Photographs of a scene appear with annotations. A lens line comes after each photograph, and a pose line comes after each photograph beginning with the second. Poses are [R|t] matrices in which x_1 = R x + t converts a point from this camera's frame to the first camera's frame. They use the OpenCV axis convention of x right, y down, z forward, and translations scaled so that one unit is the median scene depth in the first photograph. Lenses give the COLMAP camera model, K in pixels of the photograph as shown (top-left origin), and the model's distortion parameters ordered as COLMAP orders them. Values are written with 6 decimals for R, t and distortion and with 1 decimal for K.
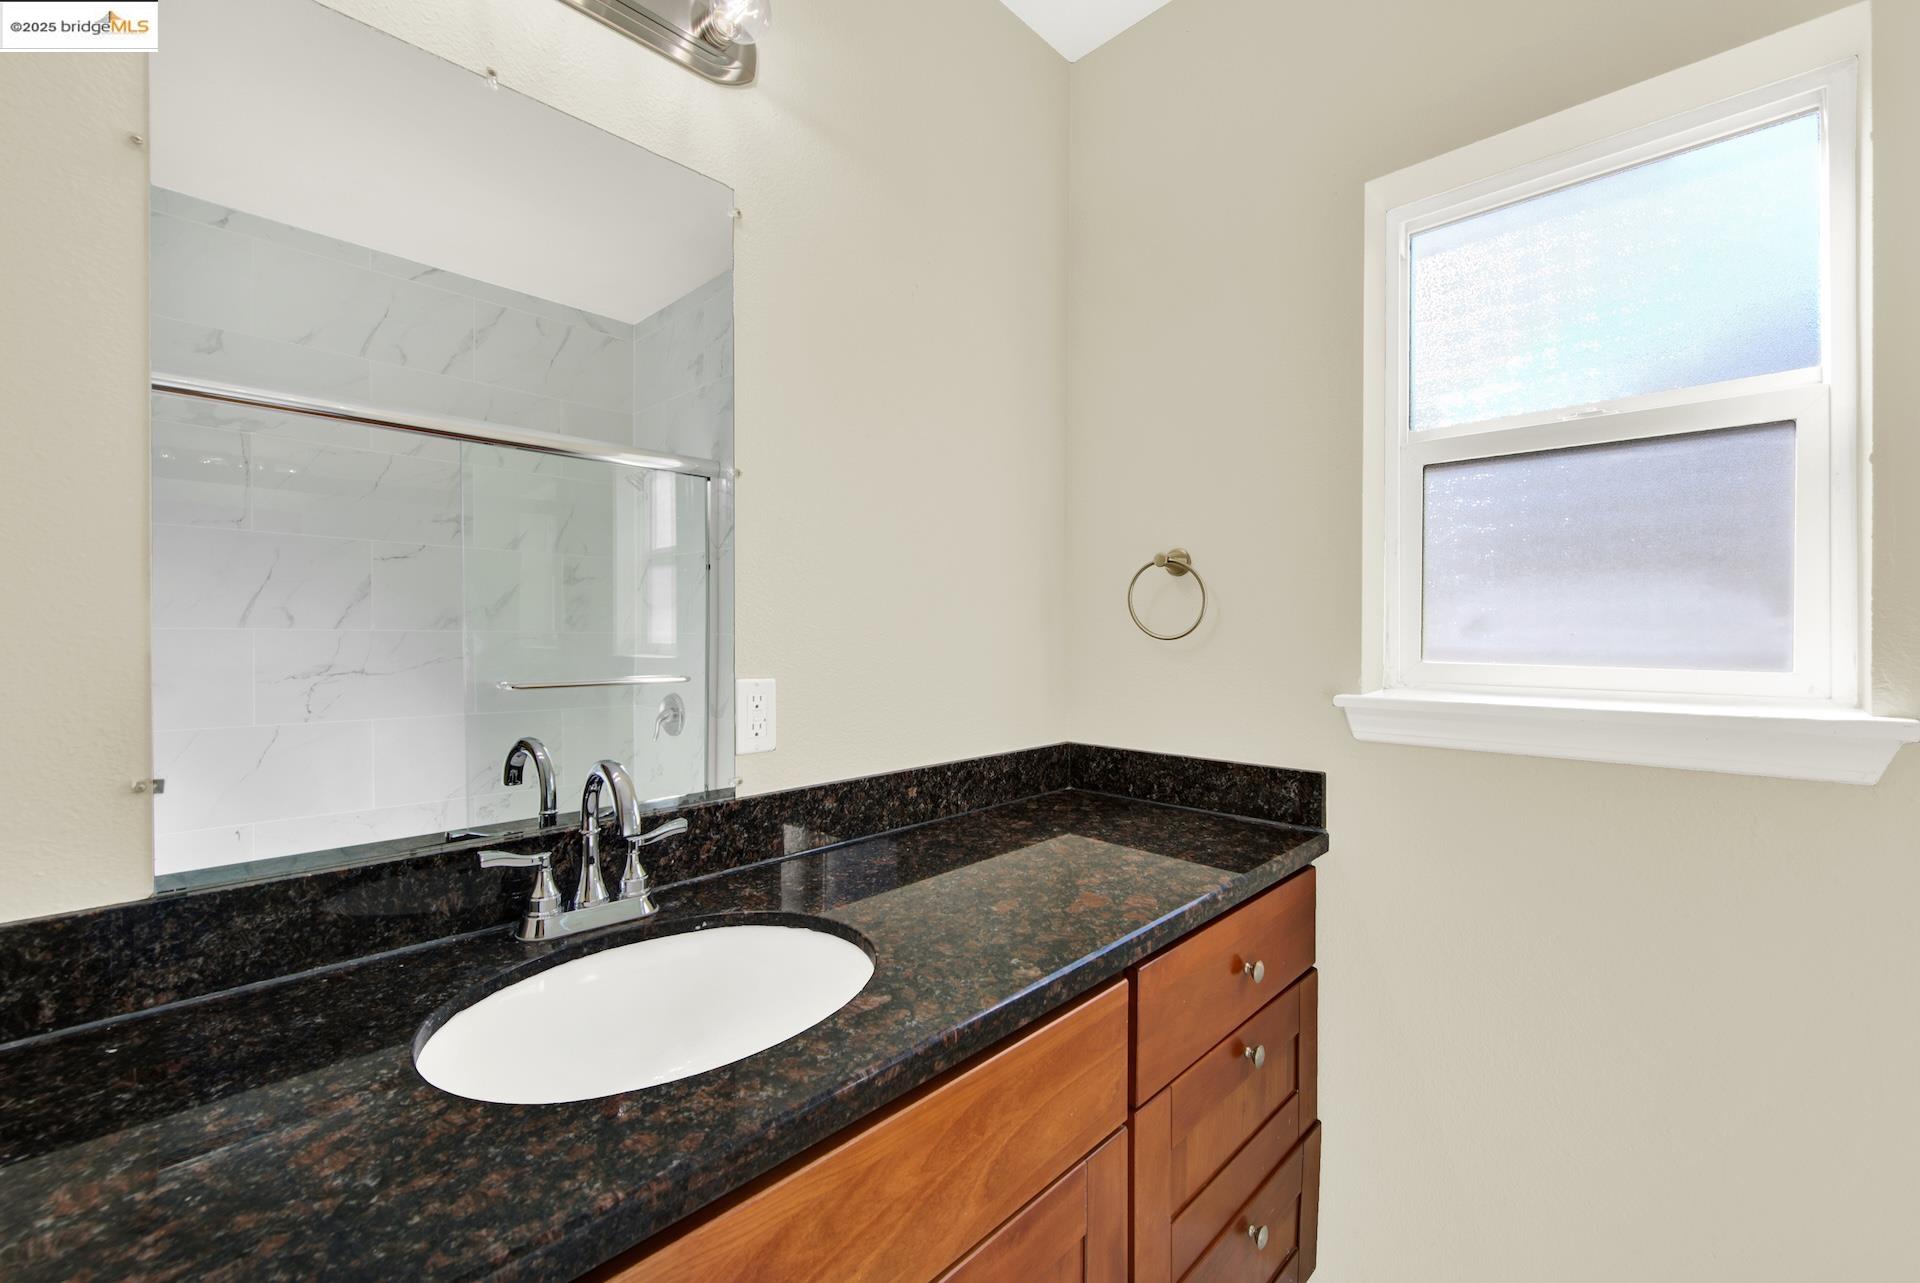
lens RADIAL K [[787.5, 0, 974.3], [0, 787.5, 628.7], [0, 0, 1]] dist [0.007947, -0.004401]
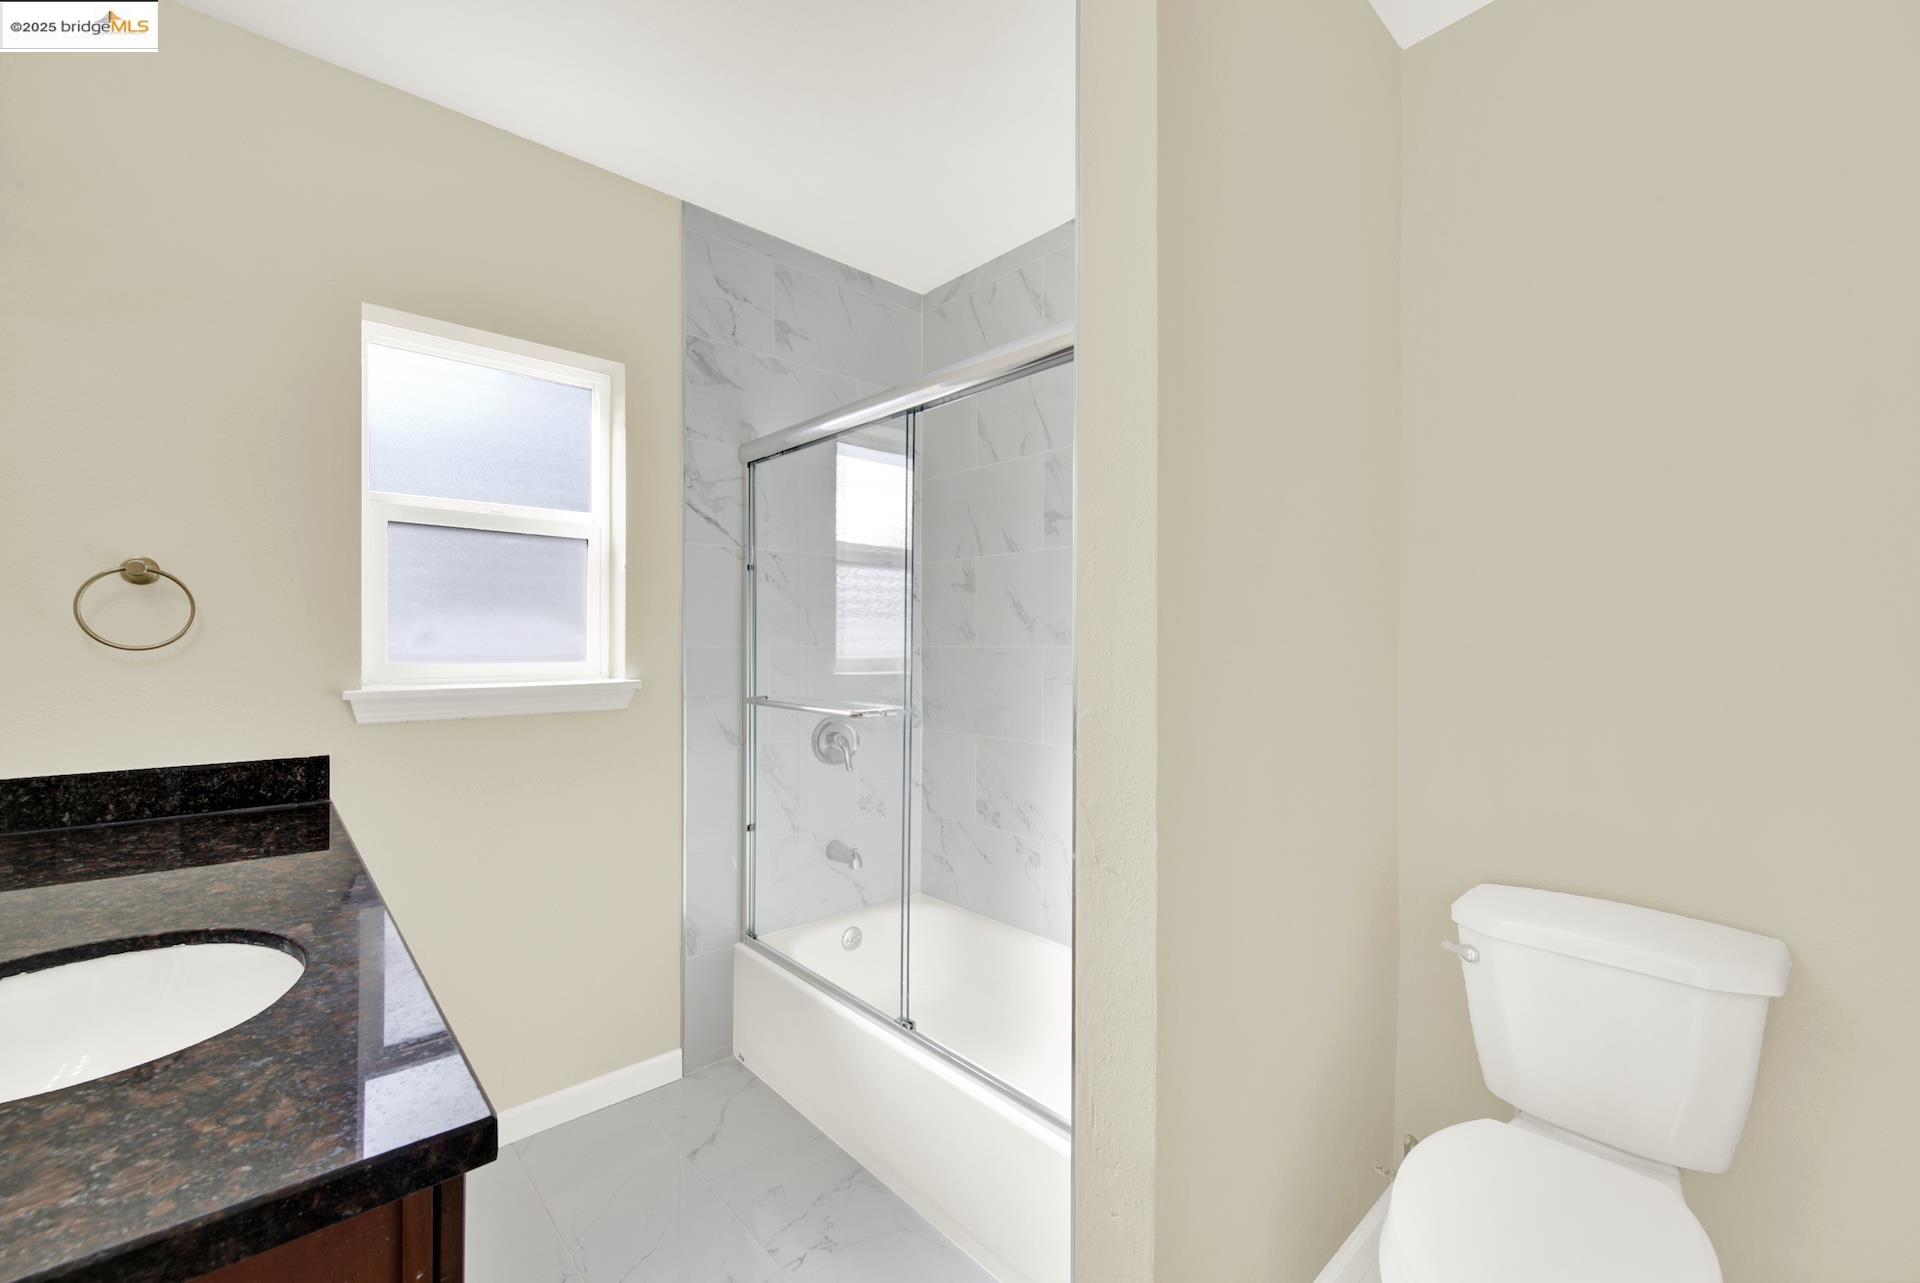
lens RADIAL K [[776.5, 0, 960.7], [0, 776.5, 634.1], [0, 0, 1]] dist [0.008788, -0.005120]
pose [[0.072753, 0.009065, 0.997309, -0.721812], [-0.005715, 0.999946, -0.008672, -0.004205], [-0.997334, -0.005068, 0.072801, -0.093241]]
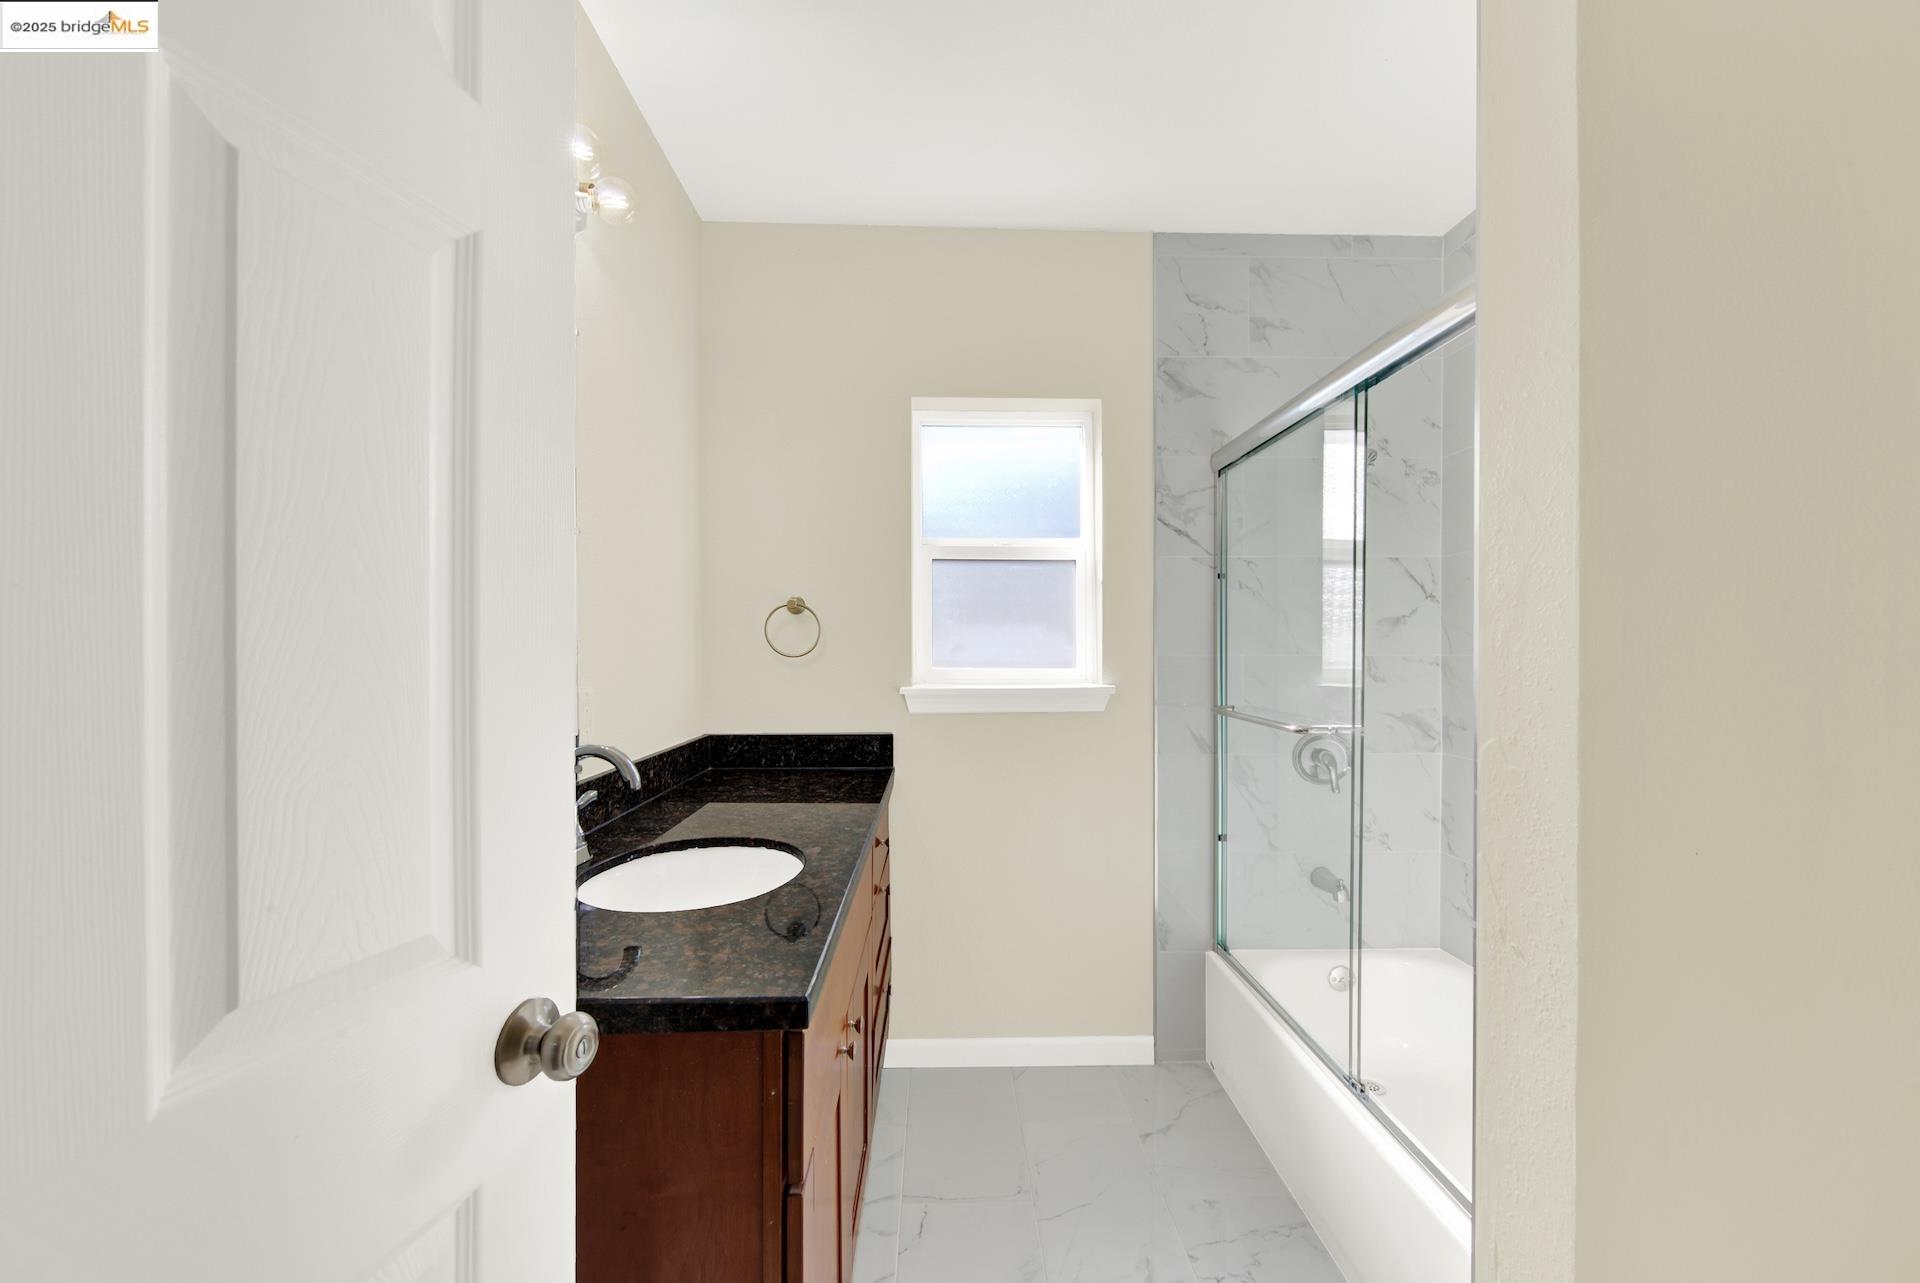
lens RADIAL K [[776.9, 0, 969.8], [0, 776.9, 644.4], [0, 0, 1]] dist [0.005841, -0.004482]
pose [[0.700723, 0.003296, 0.713425, -0.646126], [-0.001065, 0.999993, -0.003575, -0.006617], [-0.713432, 0.001745, 0.700722, -0.305852]]
